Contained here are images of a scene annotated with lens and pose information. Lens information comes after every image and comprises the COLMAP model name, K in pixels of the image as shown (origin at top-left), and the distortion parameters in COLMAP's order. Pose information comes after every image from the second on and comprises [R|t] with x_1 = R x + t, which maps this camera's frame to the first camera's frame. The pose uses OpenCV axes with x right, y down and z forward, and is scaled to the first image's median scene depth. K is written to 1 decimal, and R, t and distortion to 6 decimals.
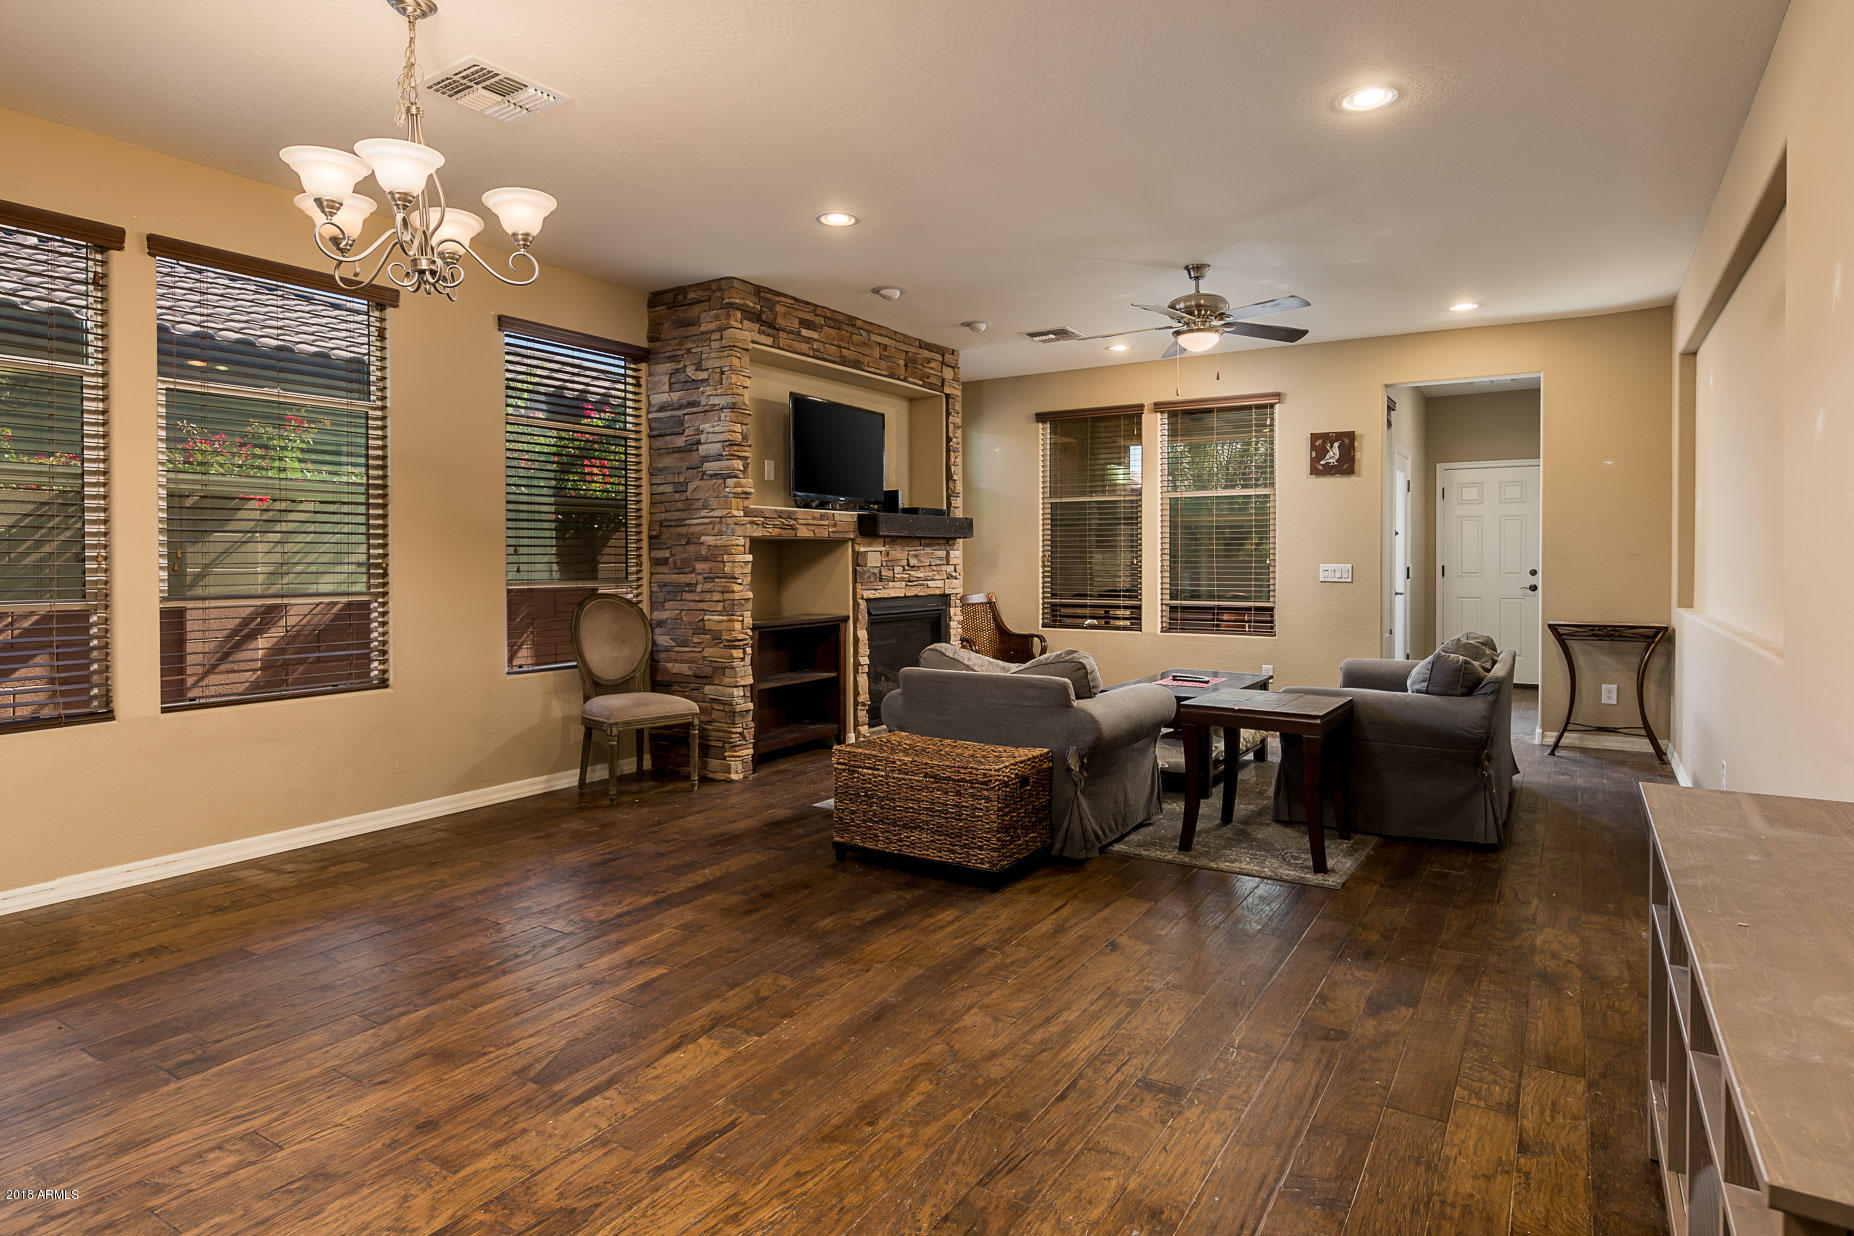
lens RADIAL K [[1022.7, 0, 934.8], [0, 1022.7, 579.1], [0, 0, 1]] dist [0.005169, -0.000563]
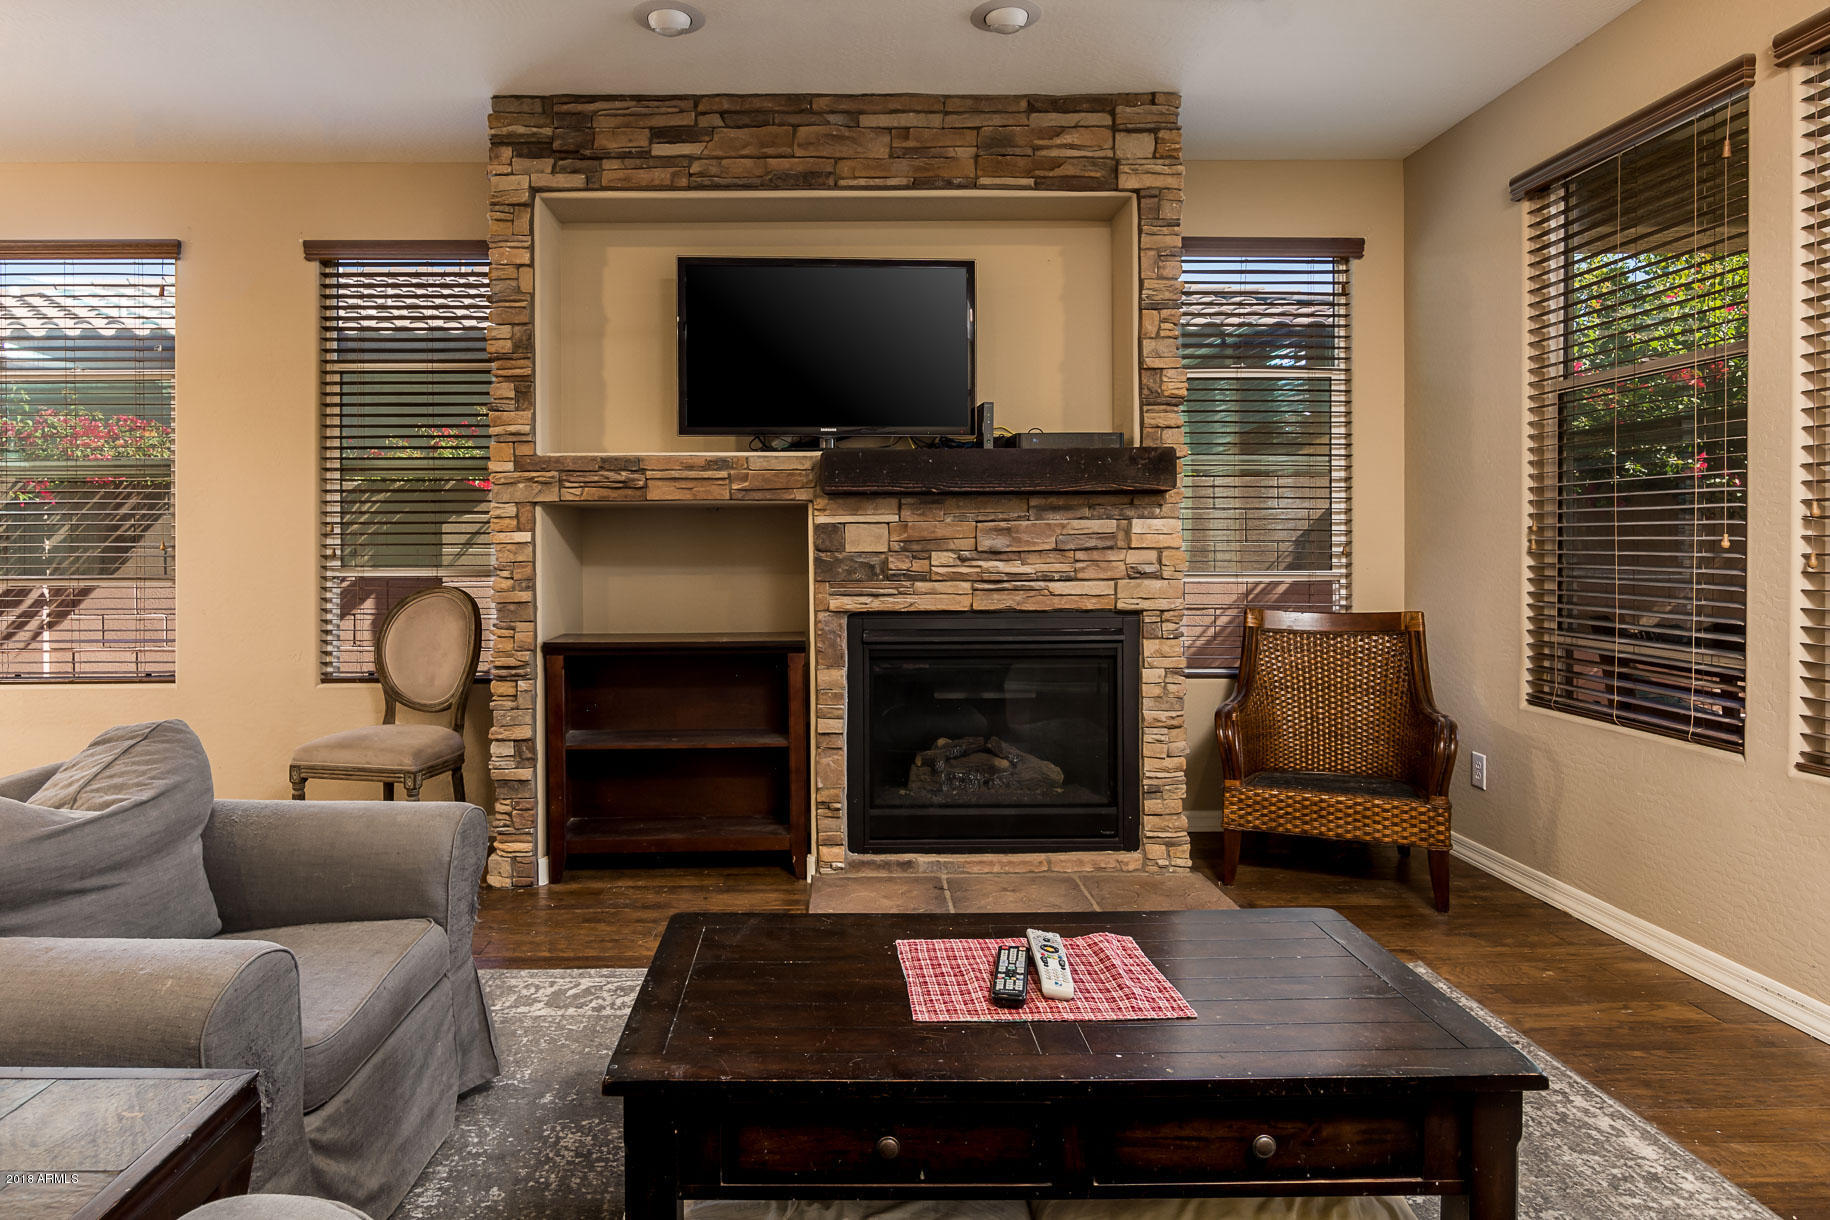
lens RADIAL K [[1072.1, 0, 839.1], [0, 1072.1, 549.8], [0, 0, 1]] dist [0.000760, -0.000473]
pose [[0.538124, 0.006382, -0.842841, 0.451920], [-0.012756, 0.999918, -0.000572, -0.014451], [0.842769, 0.011059, 0.538162, 0.773825]]
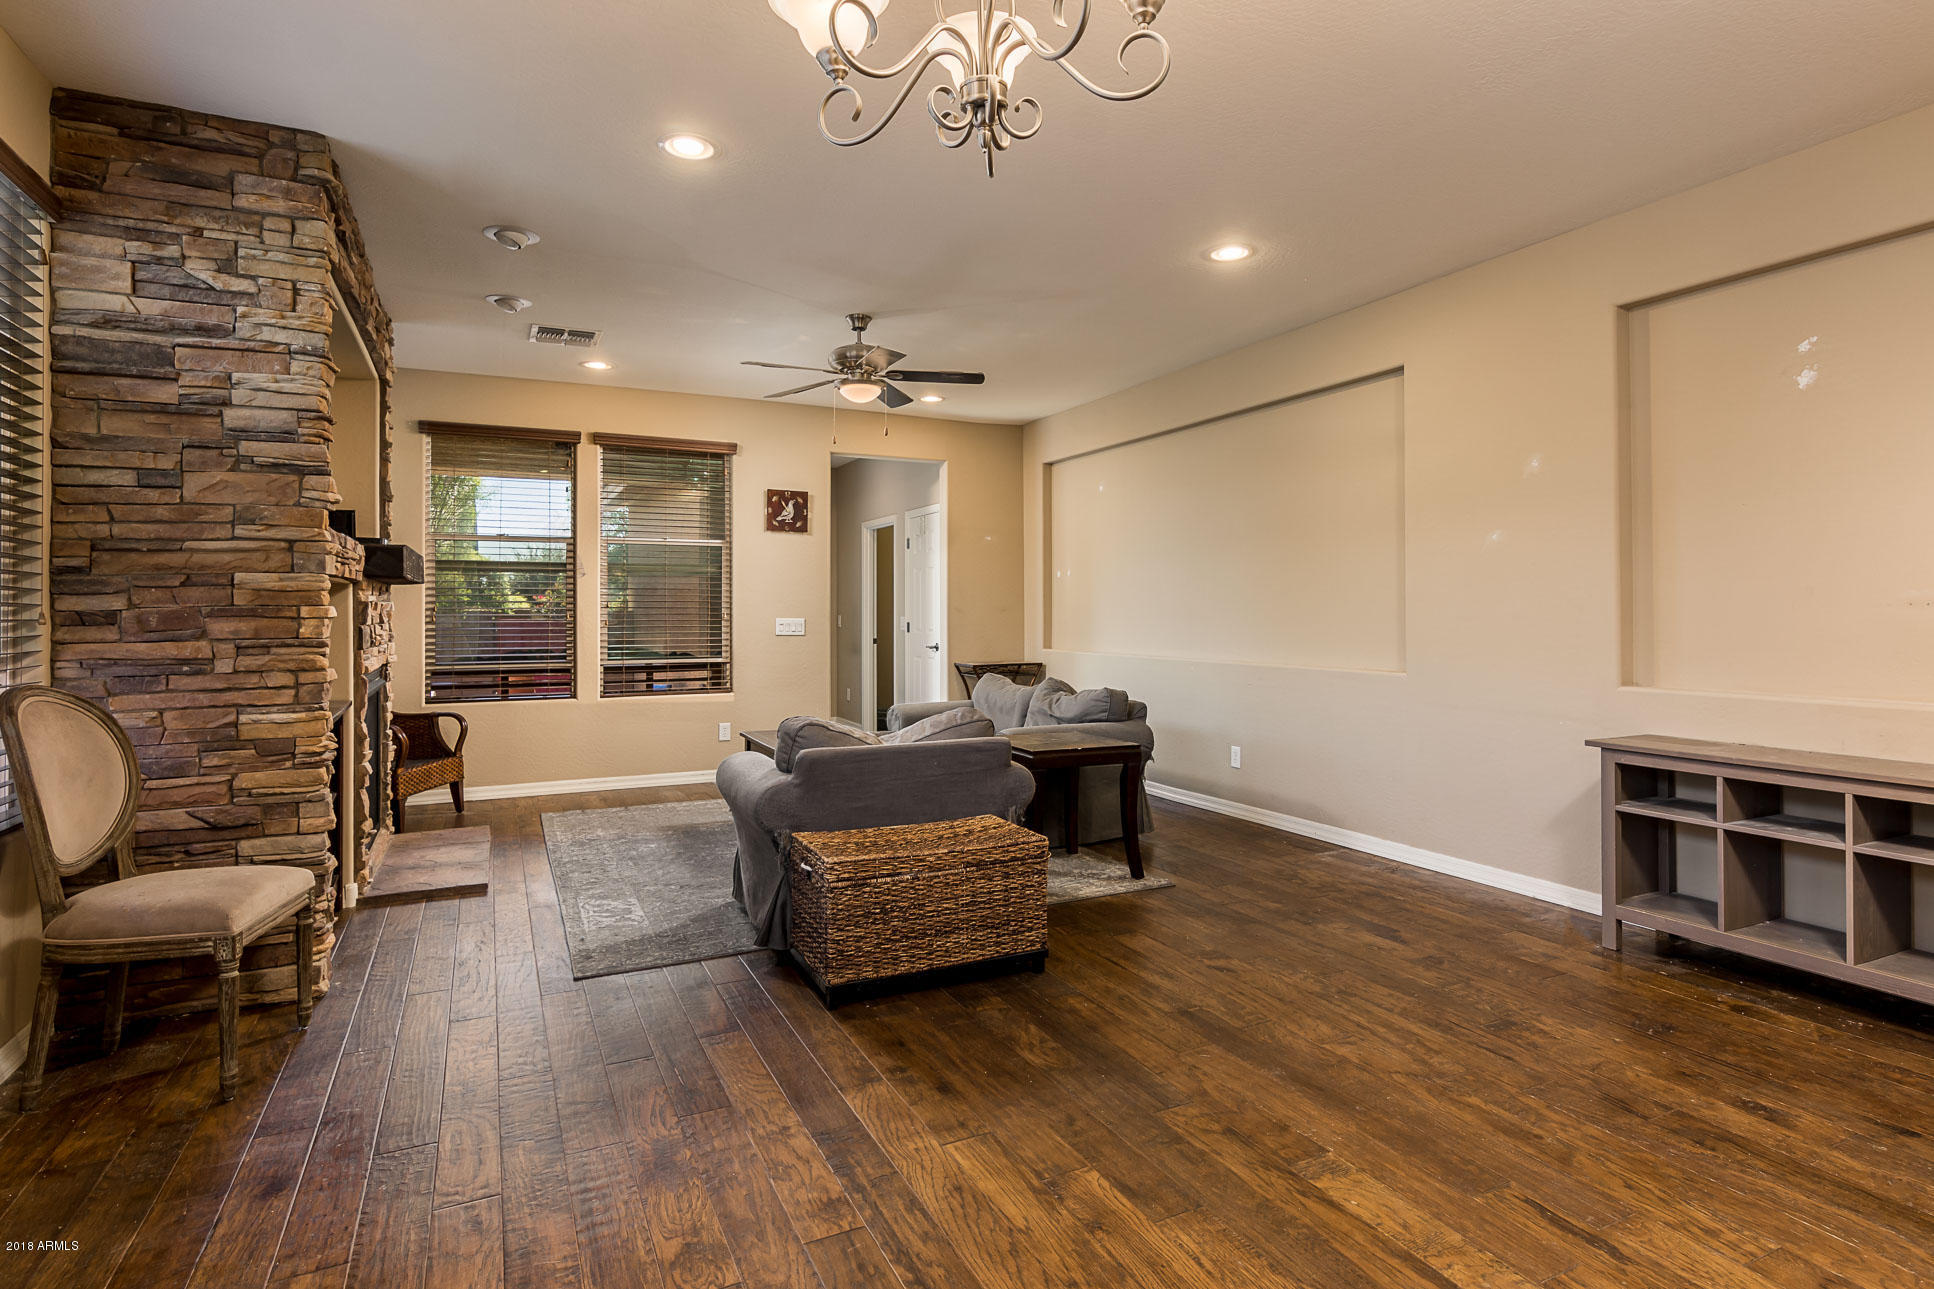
lens RADIAL K [[1027.9, 0, 1016.9], [0, 1027.9, 605.7], [0, 0, 1]] dist [0.003962, 0.000129]
pose [[0.508185, 0.005822, 0.861228, -0.473520], [0.017757, 0.999694, -0.017236, -0.006390], [-0.861065, 0.024052, 0.507926, 0.337369]]
